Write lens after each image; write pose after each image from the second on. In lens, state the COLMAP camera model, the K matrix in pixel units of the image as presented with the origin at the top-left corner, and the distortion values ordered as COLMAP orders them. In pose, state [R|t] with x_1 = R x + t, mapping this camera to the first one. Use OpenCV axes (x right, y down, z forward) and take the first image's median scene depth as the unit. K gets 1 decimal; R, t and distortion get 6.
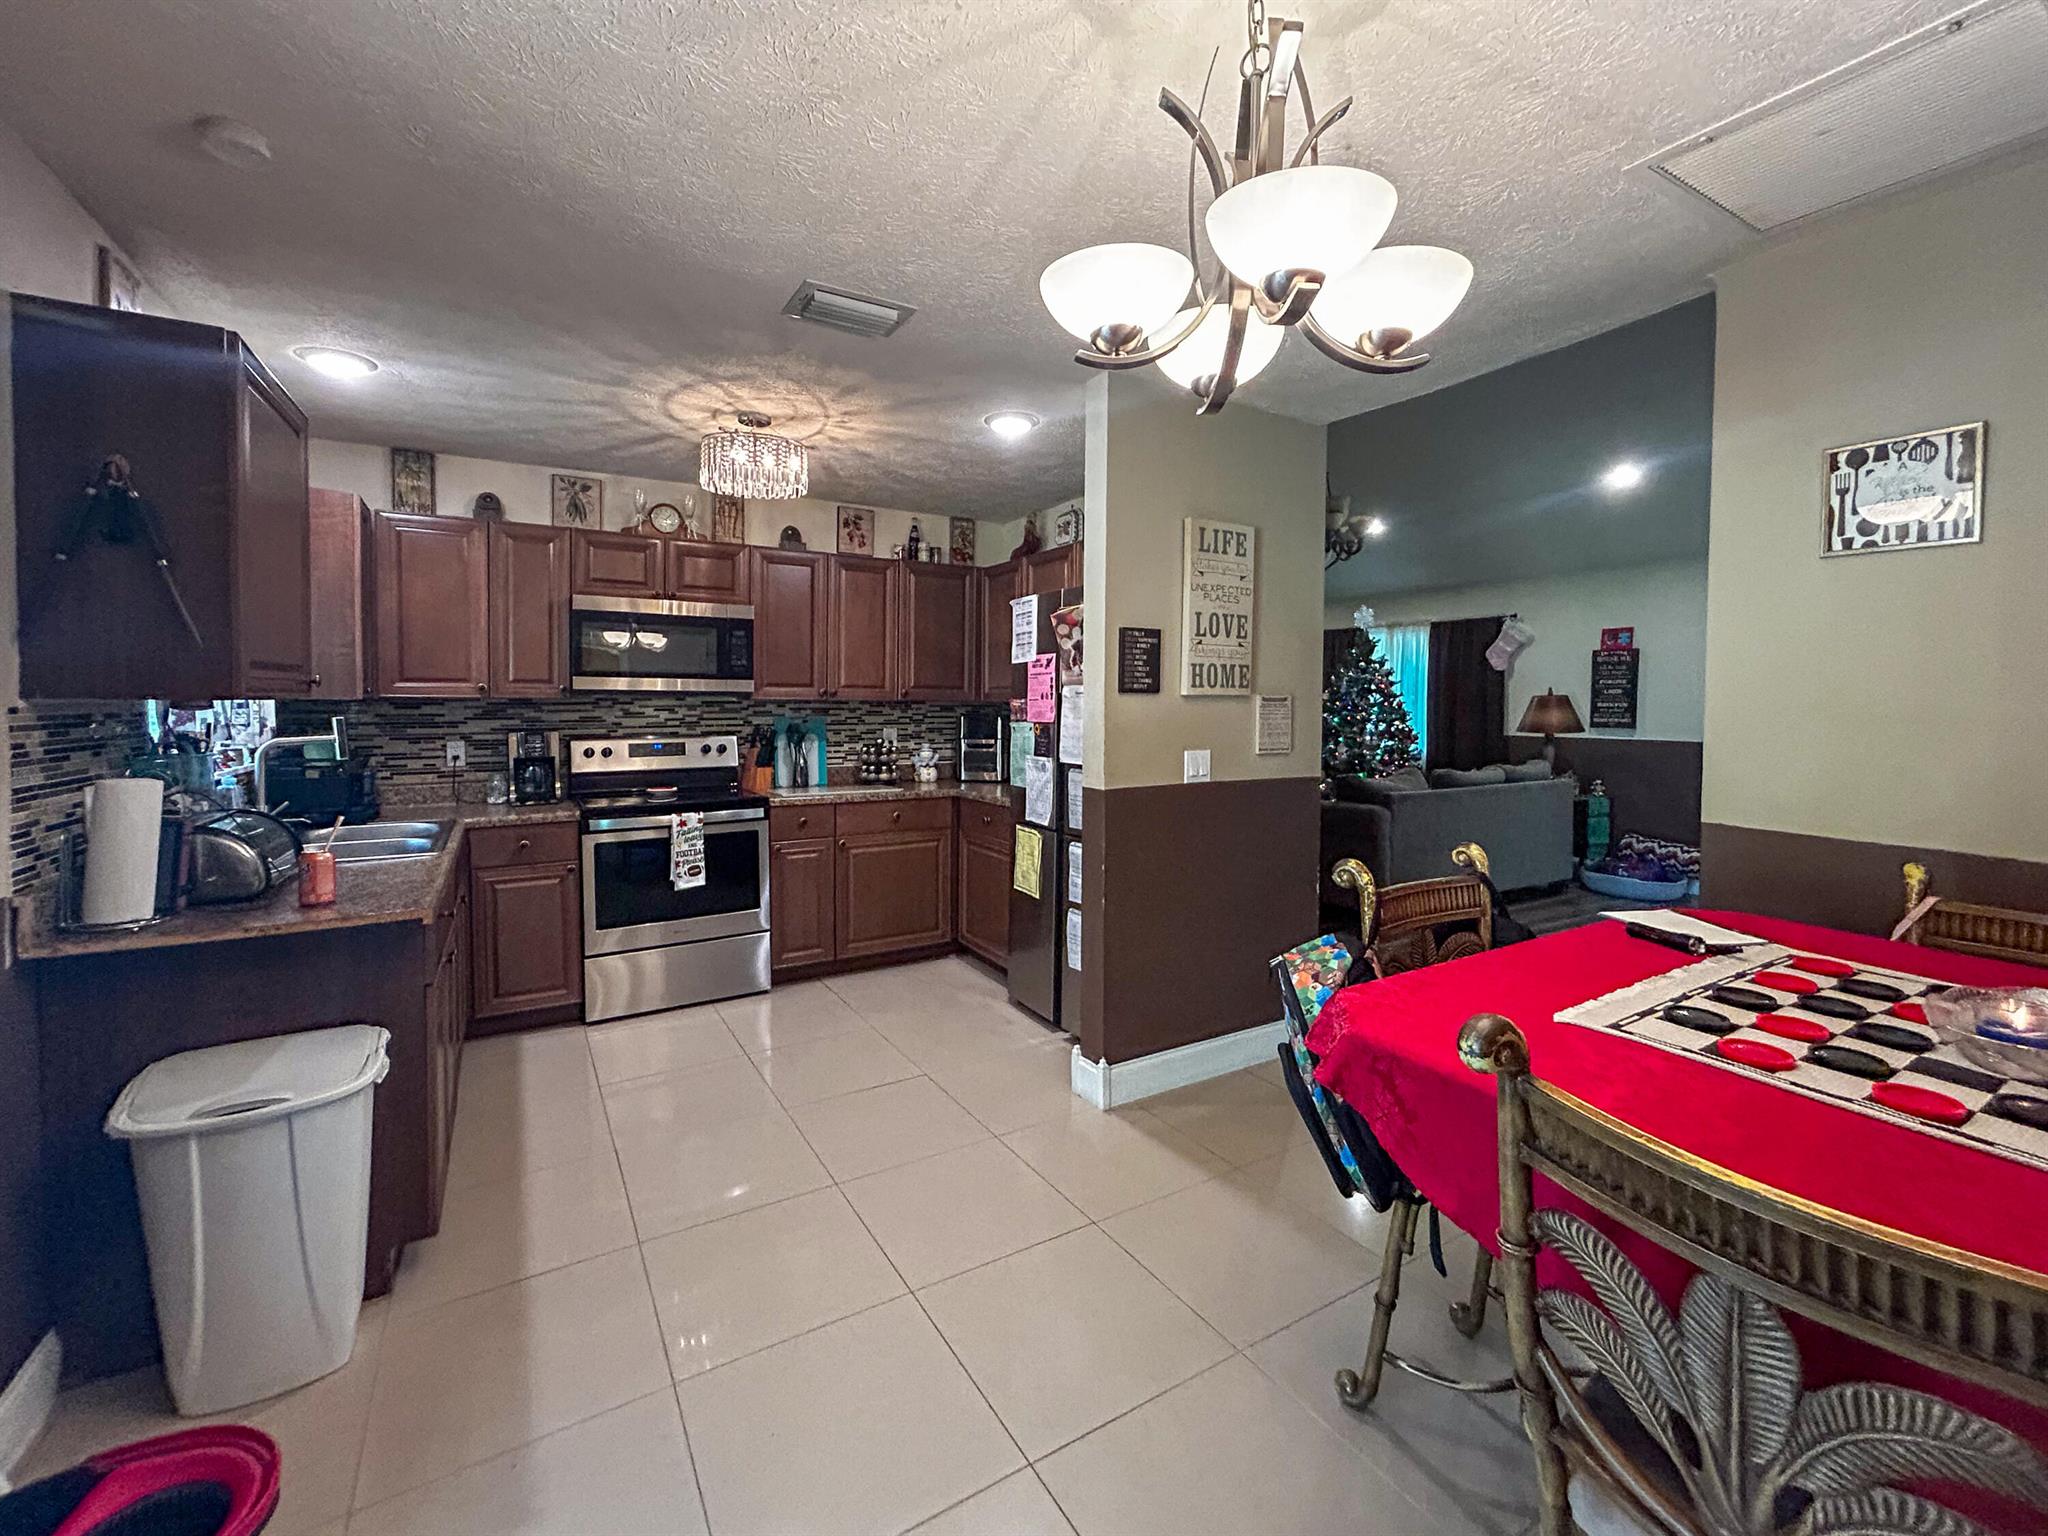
lens RADIAL K [[853.7, 0, 1015.4], [0, 853.7, 725.9], [0, 0, 1]] dist [0.001083, 0.000634]
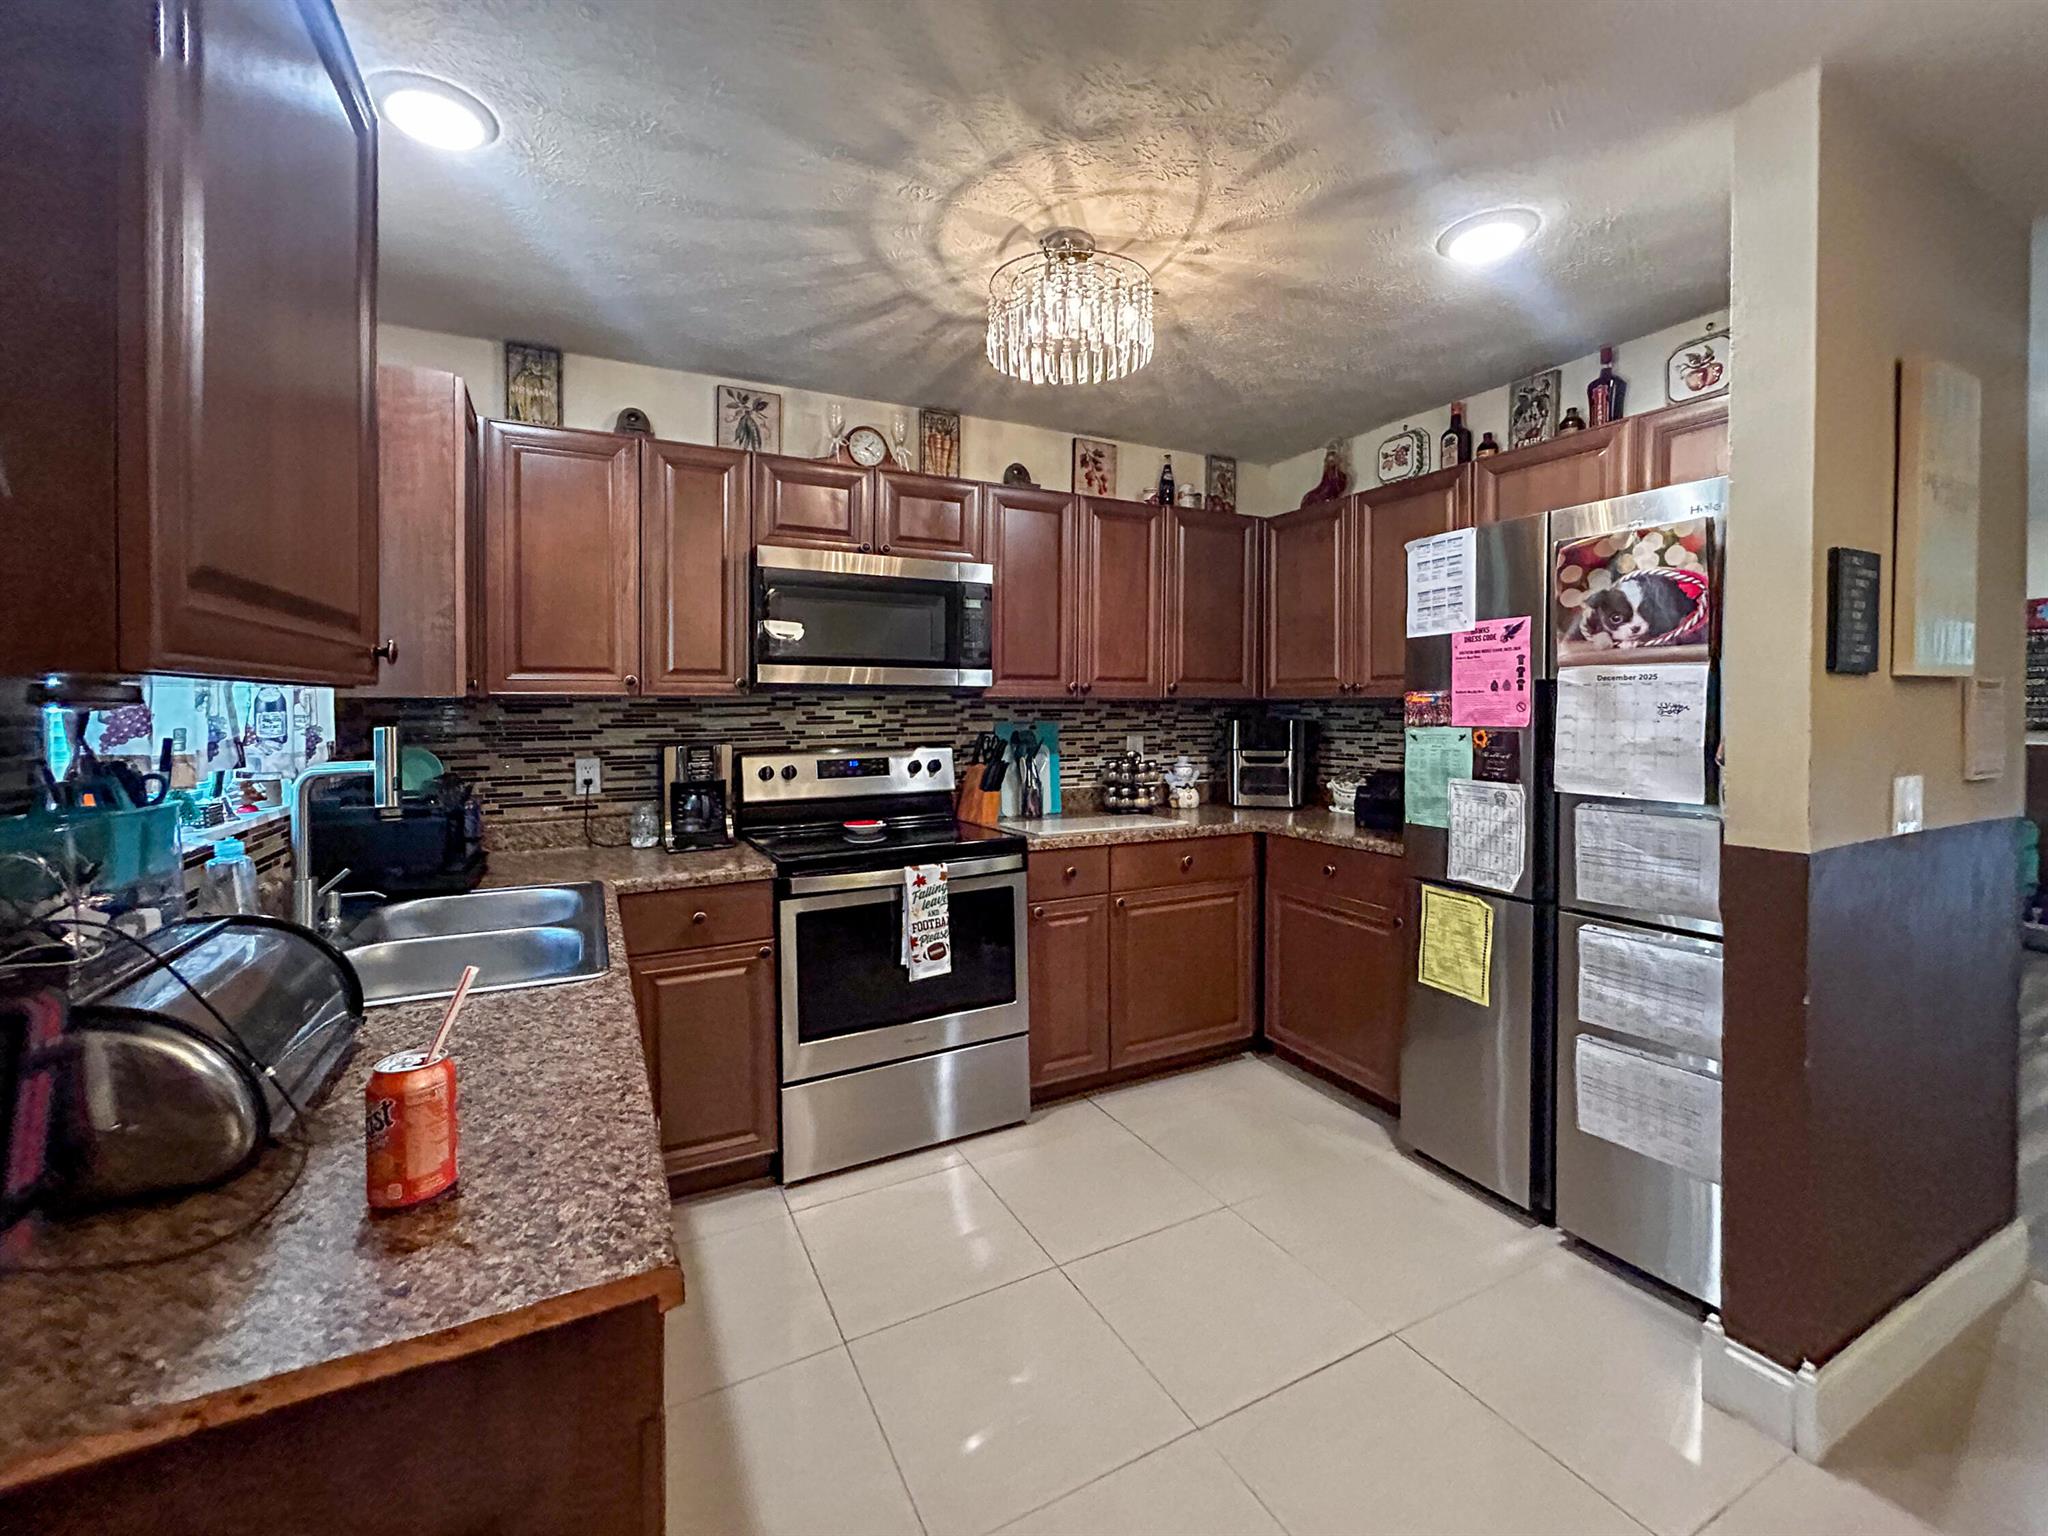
lens RADIAL K [[839.5, 0, 1018.0], [0, 839.5, 714.4], [0, 0, 1]] dist [0.002888, 0.000089]
pose [[0.998349, -0.006517, -0.057068, -0.262869], [0.005414, 0.999796, -0.019451, -0.003201], [0.057183, 0.019110, 0.998181, 0.329428]]
